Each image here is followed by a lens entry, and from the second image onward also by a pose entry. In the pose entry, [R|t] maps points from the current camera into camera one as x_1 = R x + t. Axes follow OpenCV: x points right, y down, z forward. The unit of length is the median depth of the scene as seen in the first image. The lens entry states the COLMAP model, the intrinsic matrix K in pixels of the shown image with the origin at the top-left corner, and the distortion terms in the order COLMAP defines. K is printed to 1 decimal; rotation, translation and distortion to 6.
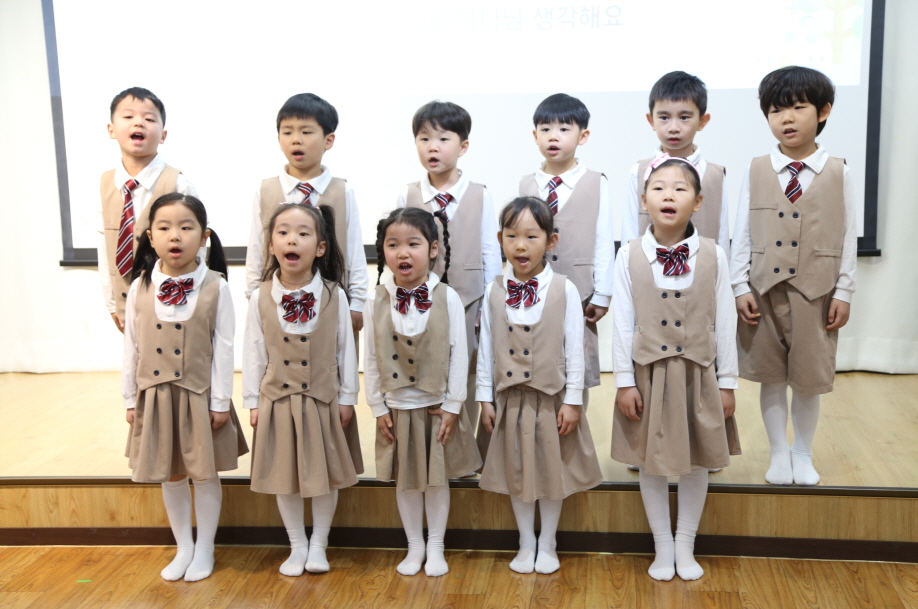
lens RADIAL K [[1306.1, 0, 457.6], [0, 1306.1, 305.3], [0, 0, 1]] dist [0.169178, 0.000000]
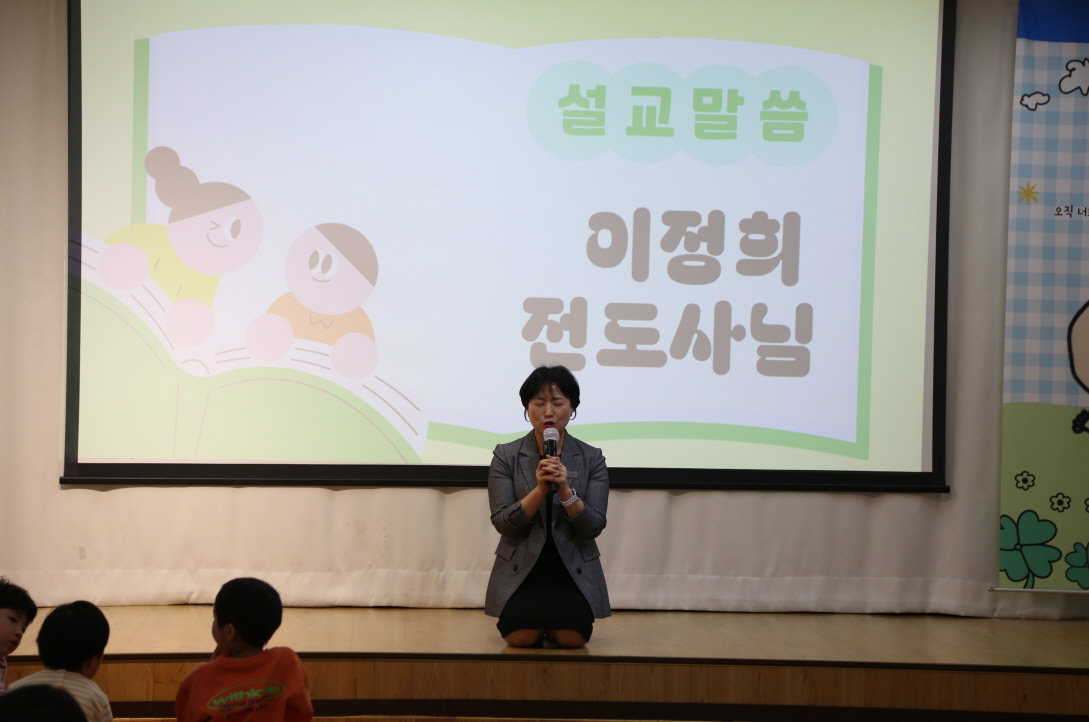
lens RADIAL K [[3207.0, 0, 534.5], [0, 3207.0, 357.7], [0, 0, 1]] dist [0.726304, 0.000000]
pose [[0.983446, 0.036948, 0.177397, -0.402813], [-0.012274, 0.990325, -0.138223, 0.196325], [-0.180788, 0.133757, 0.974384, -1.265918]]
